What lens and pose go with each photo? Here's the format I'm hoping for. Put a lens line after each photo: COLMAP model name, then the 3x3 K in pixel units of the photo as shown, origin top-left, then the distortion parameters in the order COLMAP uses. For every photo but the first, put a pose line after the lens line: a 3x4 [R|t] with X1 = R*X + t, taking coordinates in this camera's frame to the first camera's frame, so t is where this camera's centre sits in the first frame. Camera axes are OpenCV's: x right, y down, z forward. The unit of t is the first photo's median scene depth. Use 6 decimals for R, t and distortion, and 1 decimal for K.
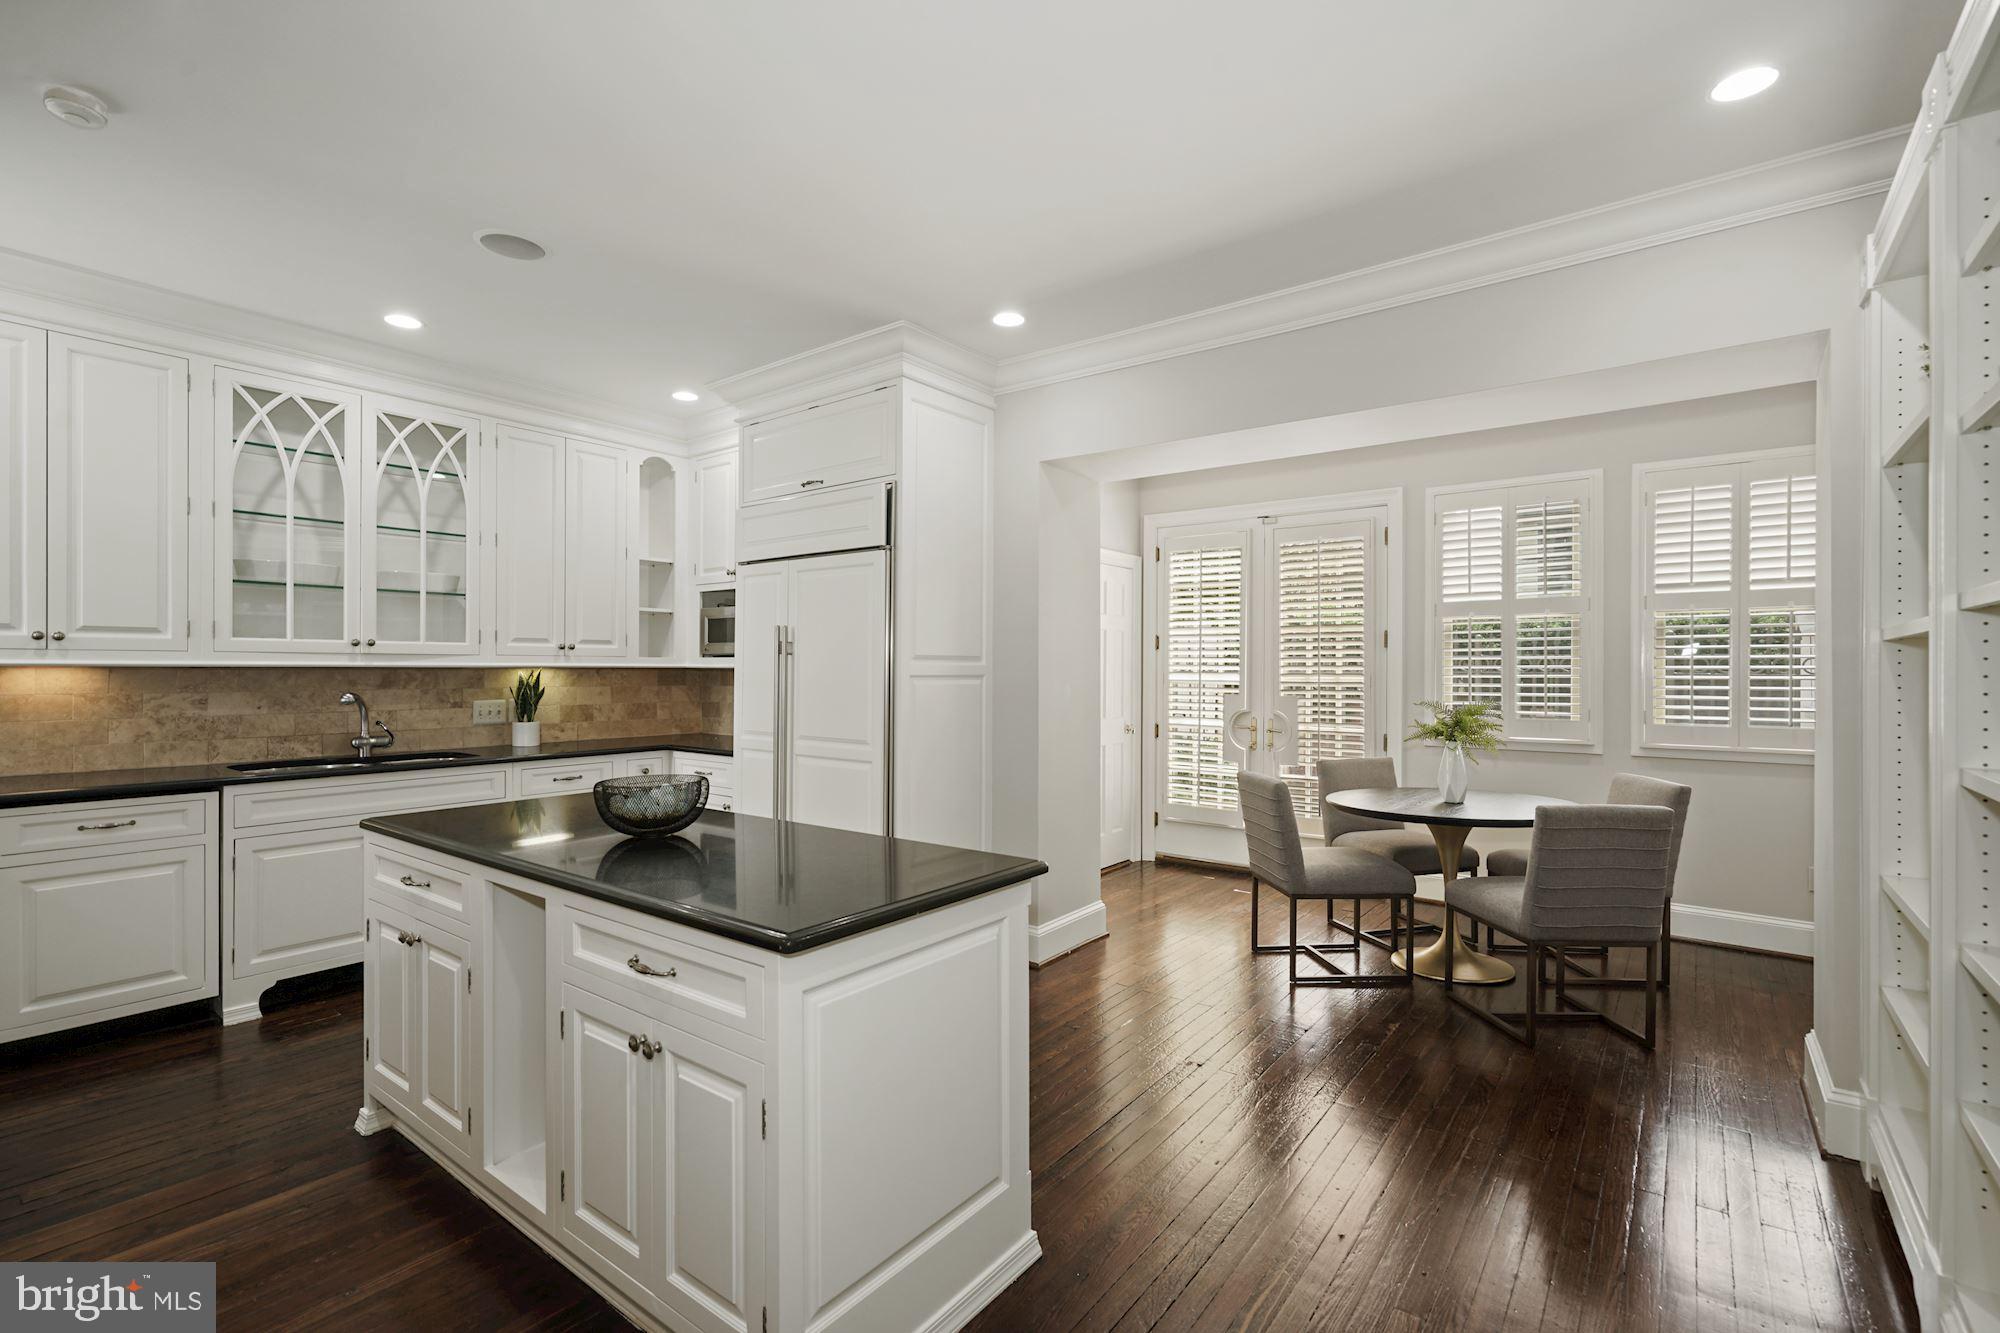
lens RADIAL K [[907.6, 0, 991.9], [0, 907.6, 668.1], [0, 0, 1]] dist [0.005218, 0.000336]
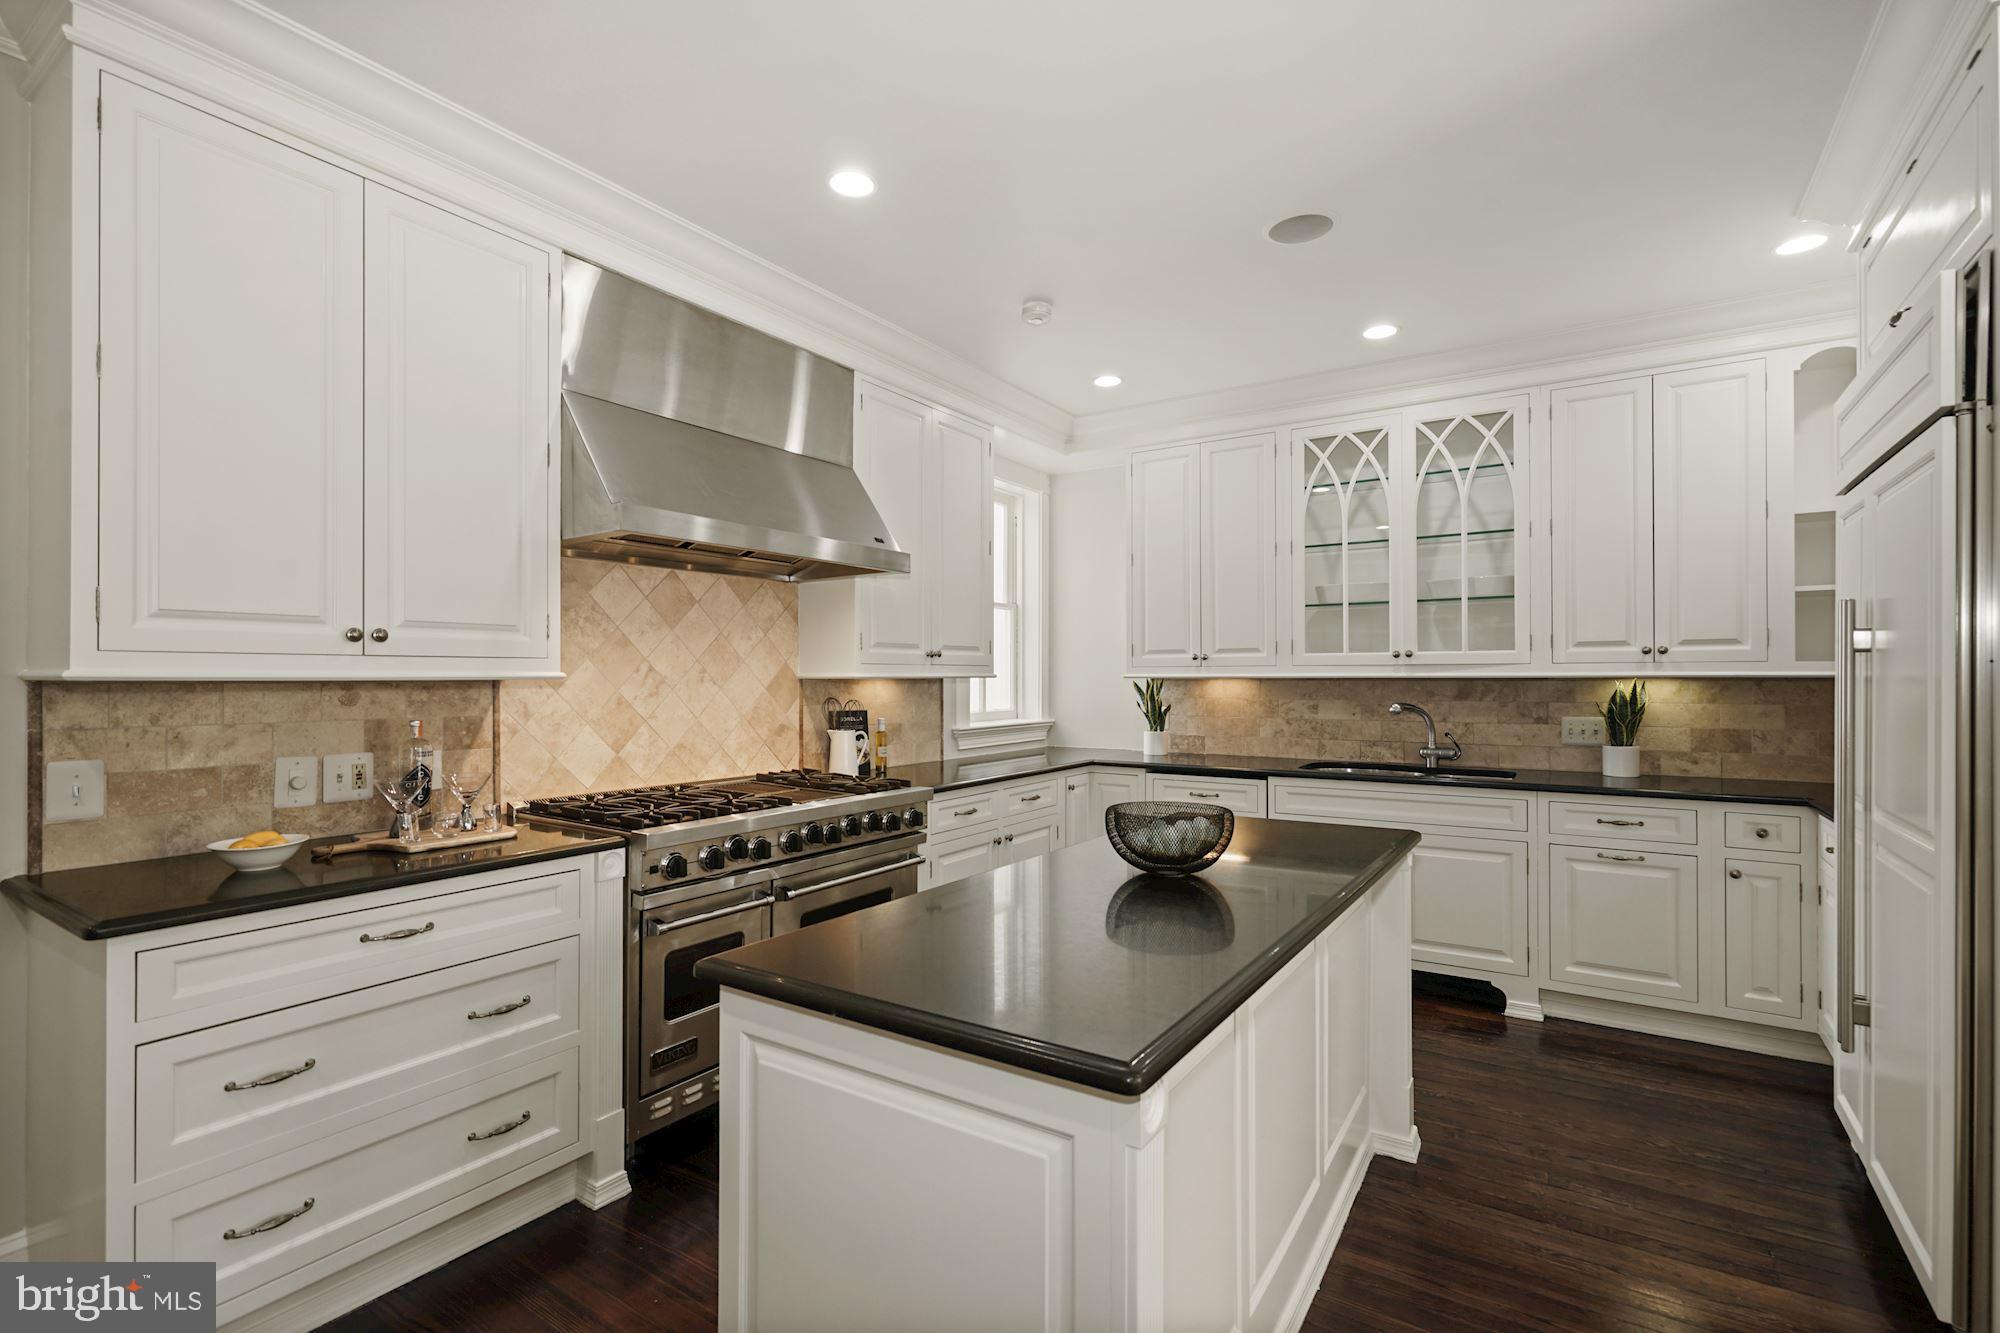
lens RADIAL K [[907.6, 0, 978.9], [0, 907.6, 670.4], [0, 0, 1]] dist [0.005218, 0.000336]
pose [[0.069531, -0.006556, -0.997558, 0.283543], [0.005024, 0.999968, -0.006222, -0.005915], [0.997567, -0.004579, 0.069562, 0.441448]]
